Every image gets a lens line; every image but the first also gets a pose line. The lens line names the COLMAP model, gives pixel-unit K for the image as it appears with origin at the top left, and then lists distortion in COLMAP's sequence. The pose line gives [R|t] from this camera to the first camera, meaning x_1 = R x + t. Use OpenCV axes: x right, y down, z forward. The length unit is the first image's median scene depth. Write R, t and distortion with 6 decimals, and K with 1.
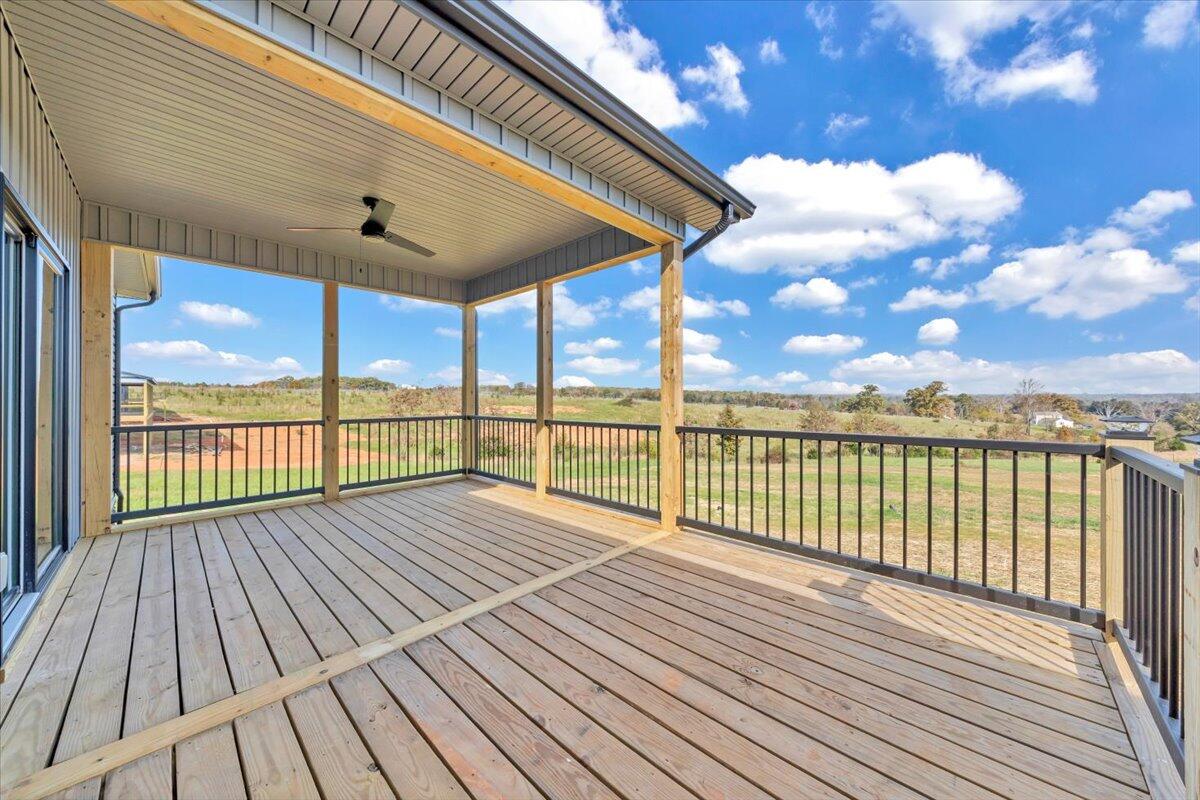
lens RADIAL K [[488.2, 0, 601.9], [0, 488.2, 393.3], [0, 0, 1]] dist [0.000960, -0.000061]
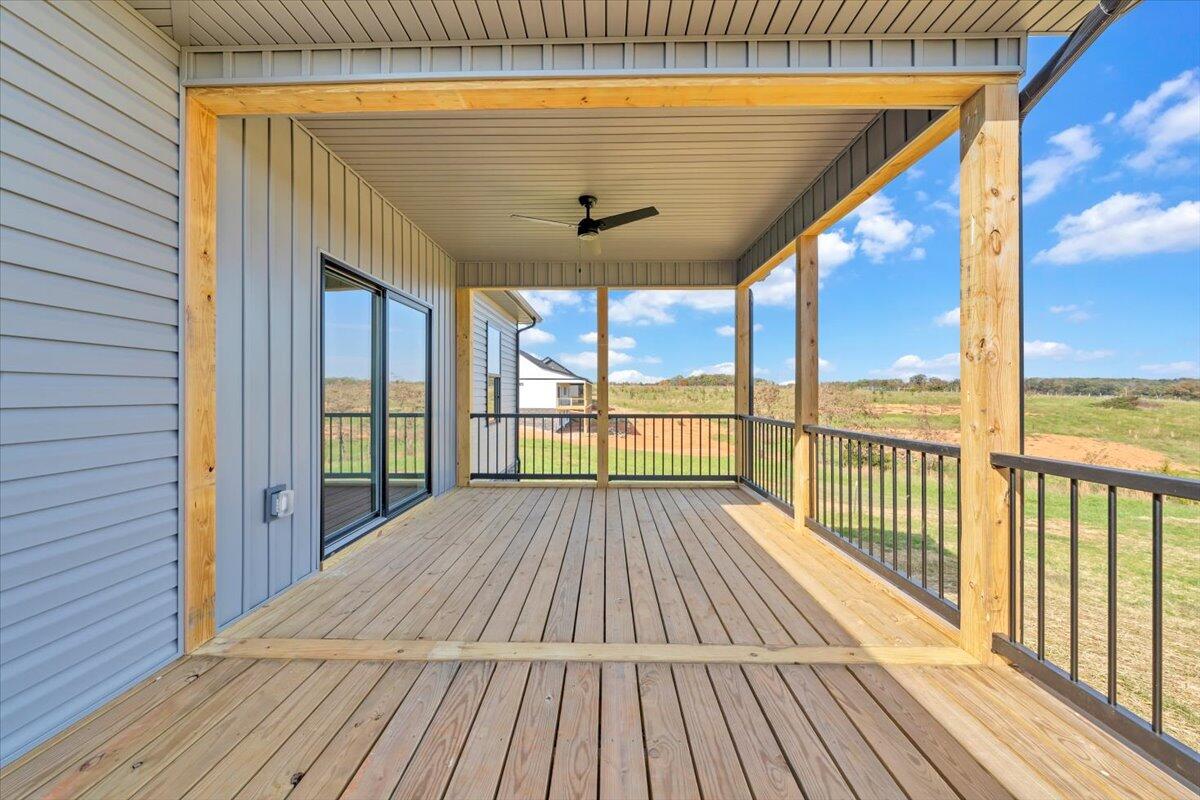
lens RADIAL K [[460.2, 0, 599.7], [0, 460.2, 390.2], [0, 0, 1]] dist [0.000104, 0.000004]
pose [[0.625568, -0.002705, -0.780165, 0.267127], [0.003681, 0.999993, -0.000516, 0.002158], [0.780161, -0.002549, 0.625574, 0.392417]]
